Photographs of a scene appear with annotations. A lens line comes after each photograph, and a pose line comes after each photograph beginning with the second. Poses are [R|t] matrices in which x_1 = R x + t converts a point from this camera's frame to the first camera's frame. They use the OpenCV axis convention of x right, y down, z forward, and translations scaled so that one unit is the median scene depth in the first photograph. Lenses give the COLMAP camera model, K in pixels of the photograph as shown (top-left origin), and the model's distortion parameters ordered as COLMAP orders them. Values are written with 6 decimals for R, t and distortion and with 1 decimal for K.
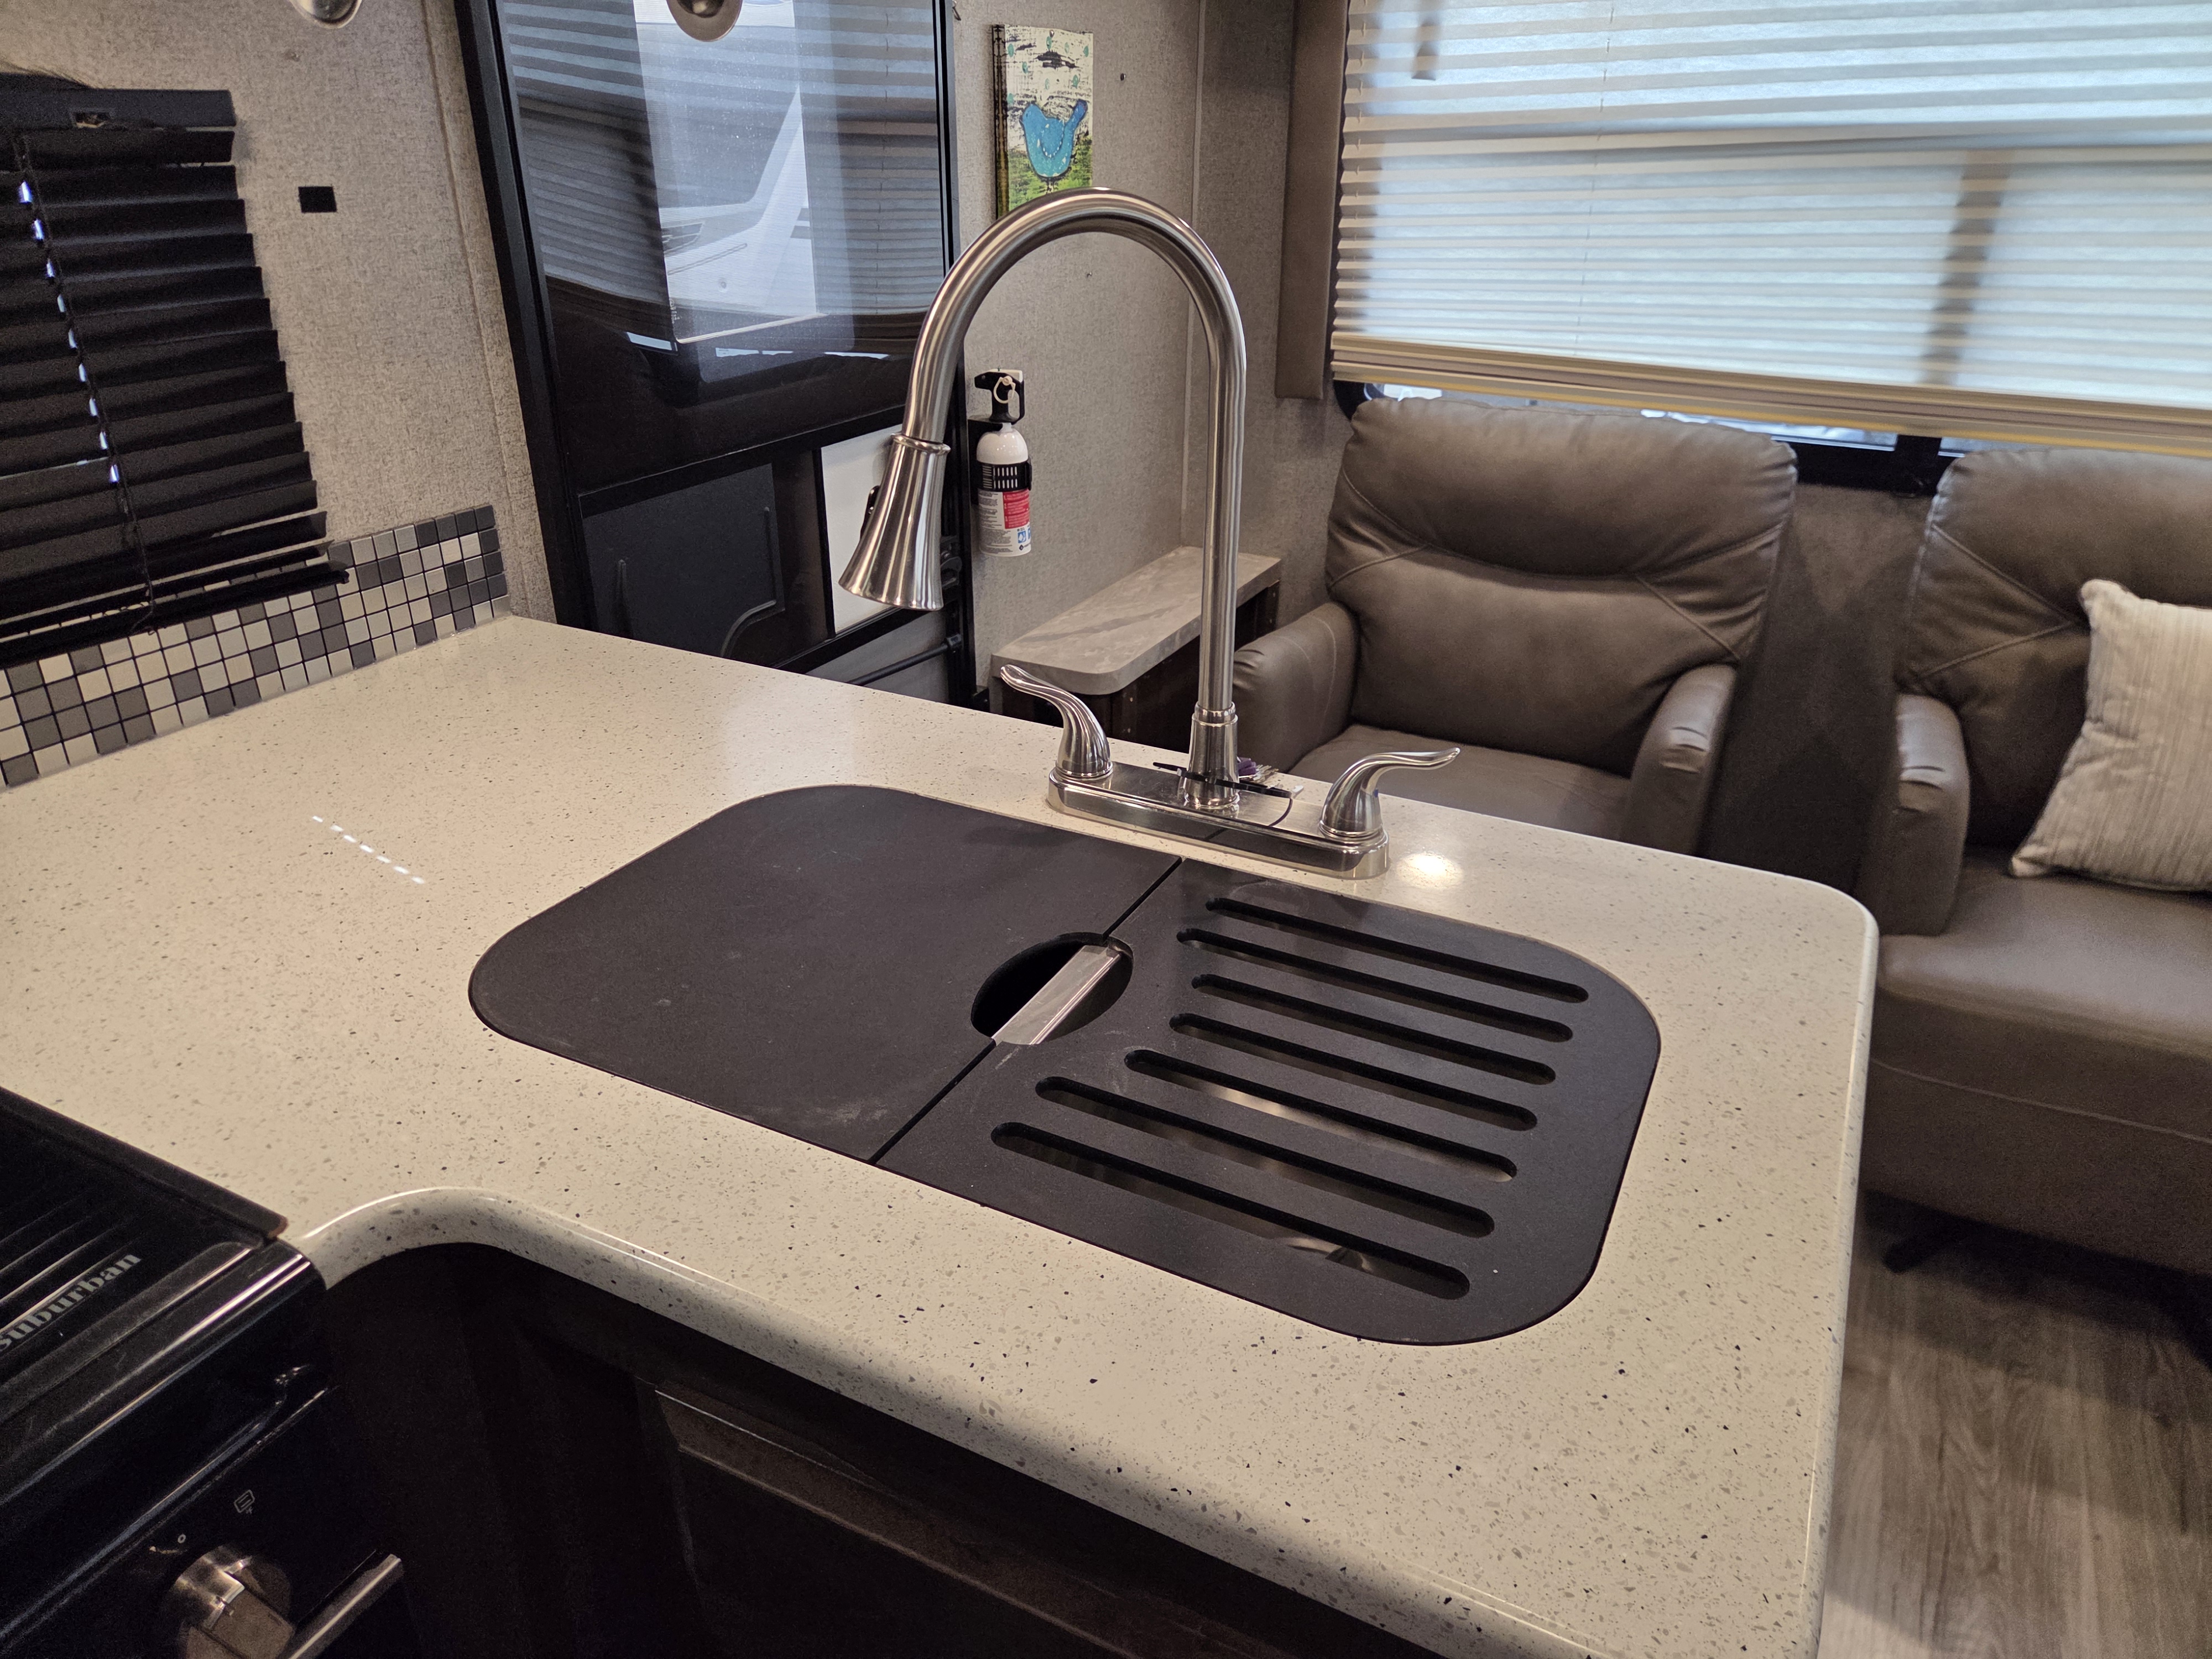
lens RADIAL K [[1479.7, 0, 1112.0], [0, 1479.7, 833.8], [0, 0, 1]] dist [0.086444, -0.070742]
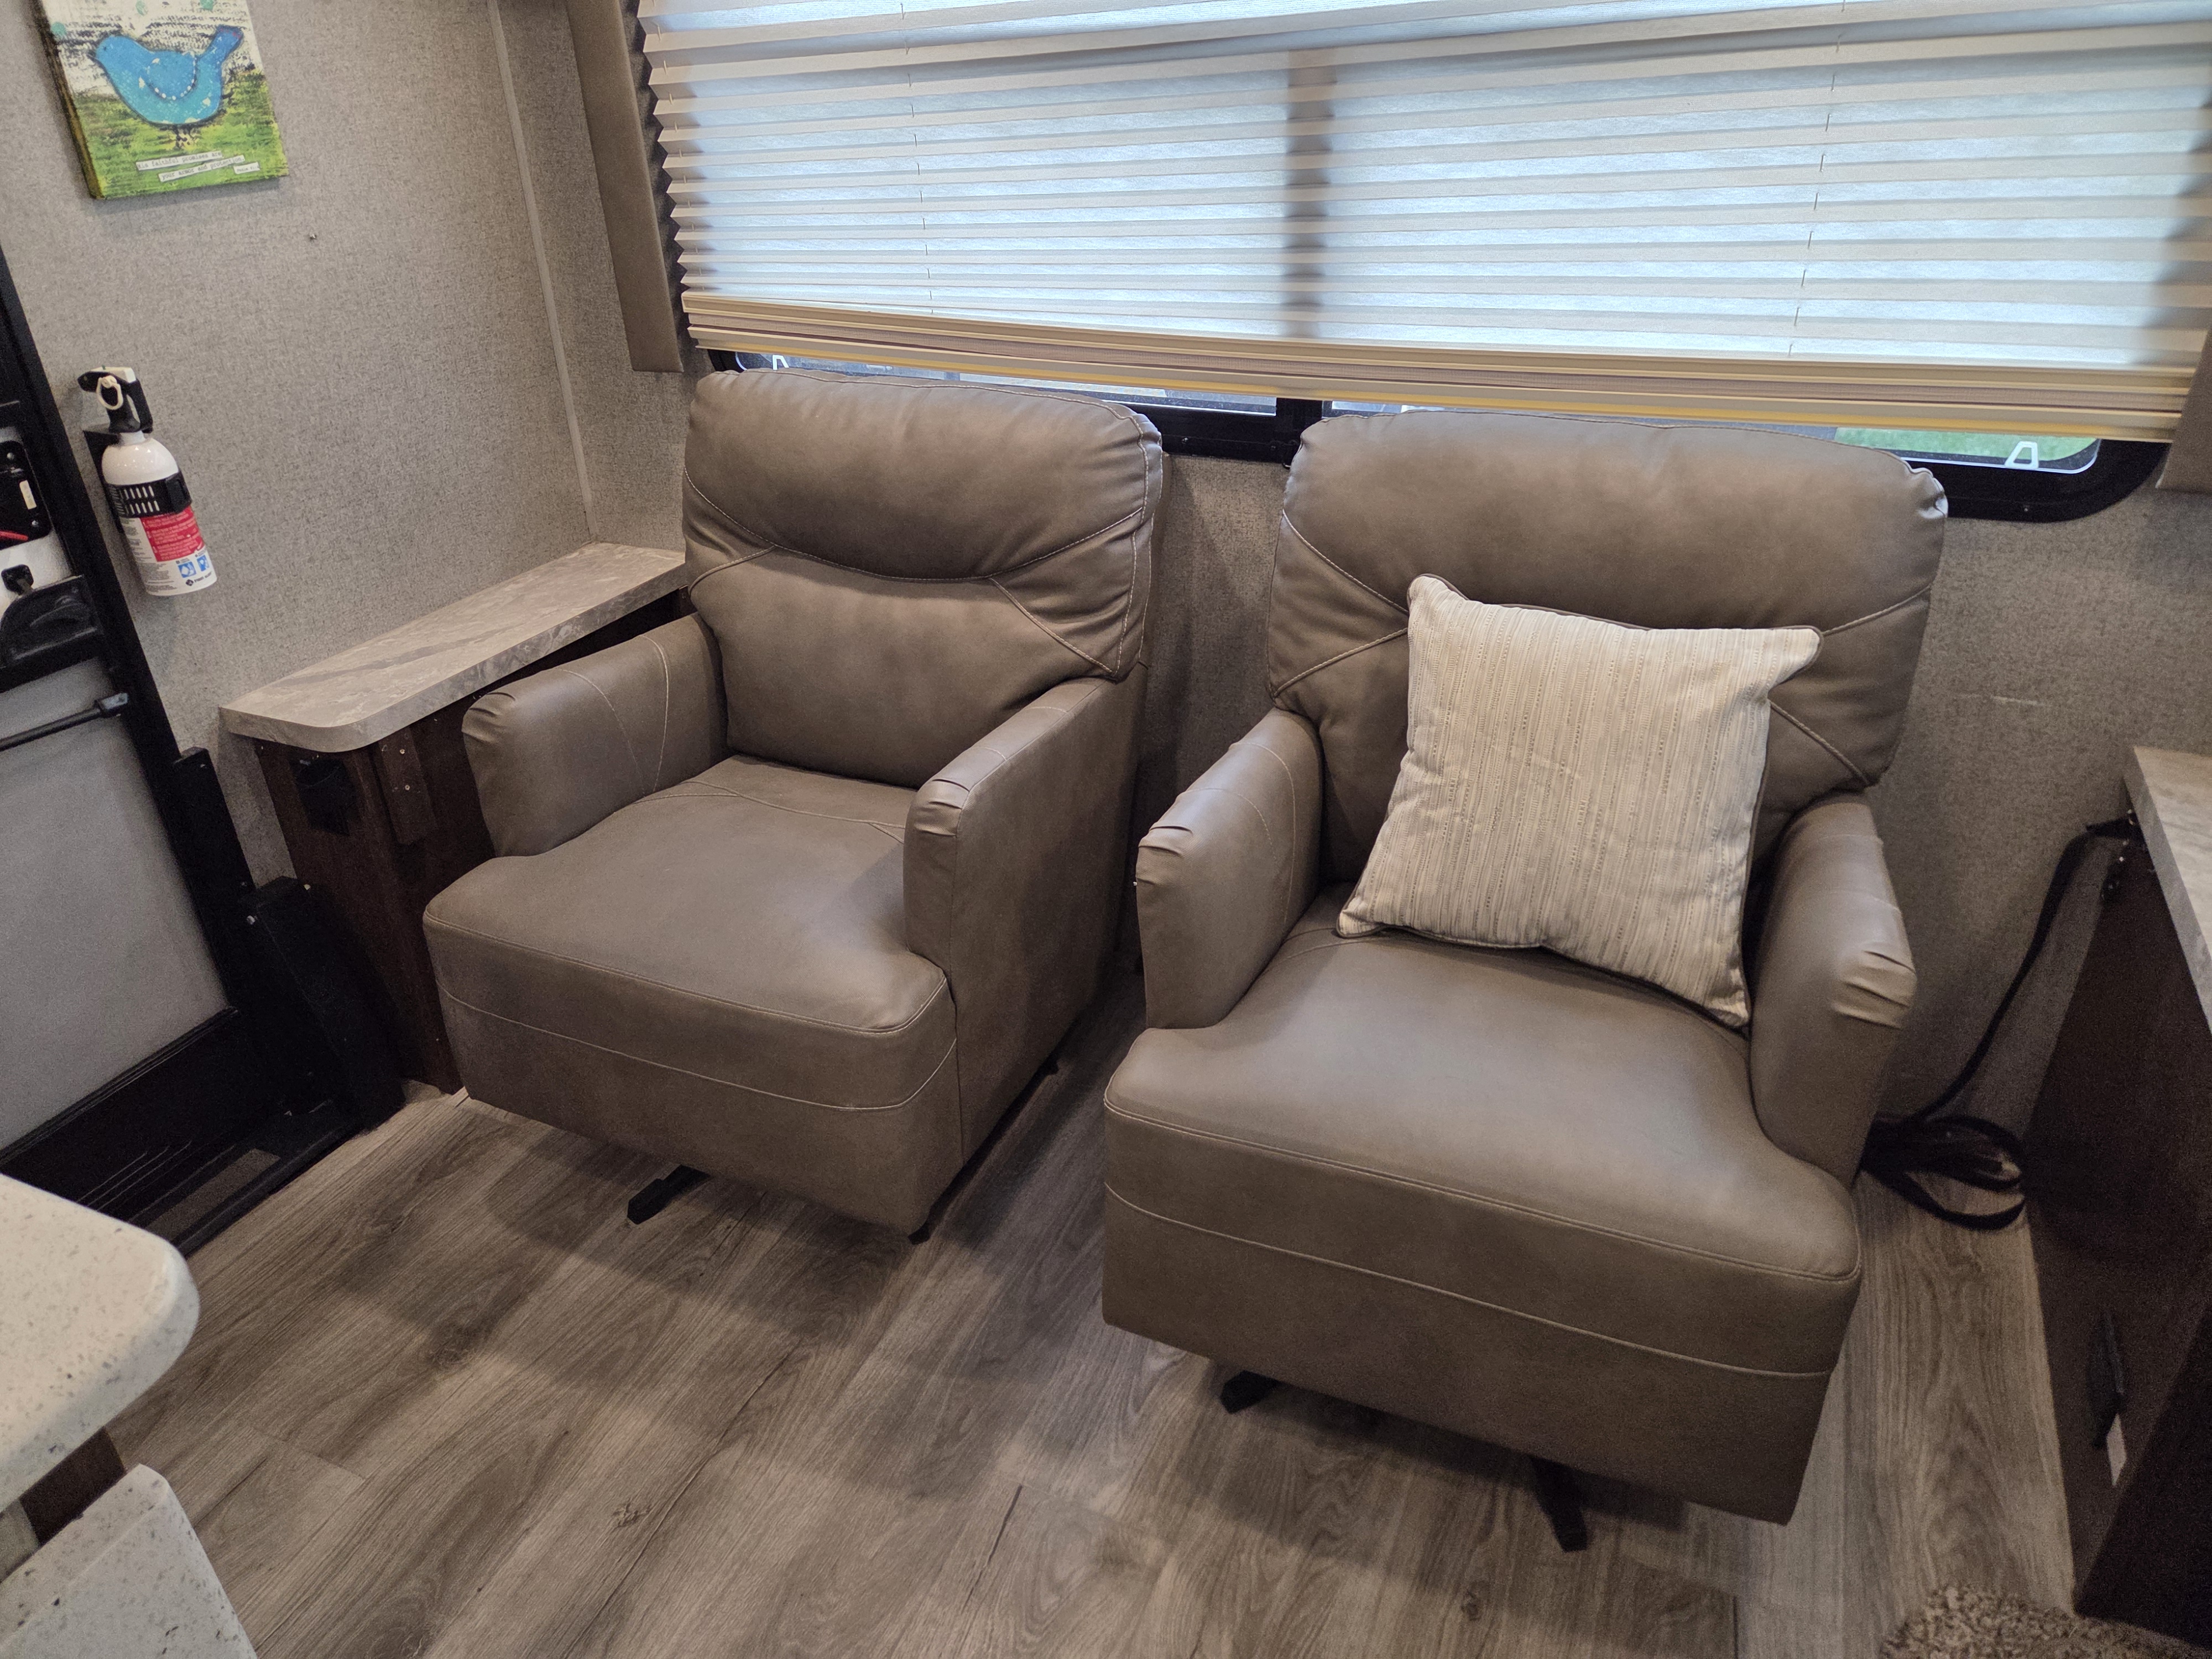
lens RADIAL K [[1467.9, 0, 1091.2], [0, 1467.9, 810.3], [0, 0, 1]] dist [0.086865, -0.069111]
pose [[0.998424, -0.055012, 0.011077, 0.414262], [0.054586, 0.997872, 0.035661, -0.071256], [-0.013016, -0.035000, 0.999303, 0.170233]]
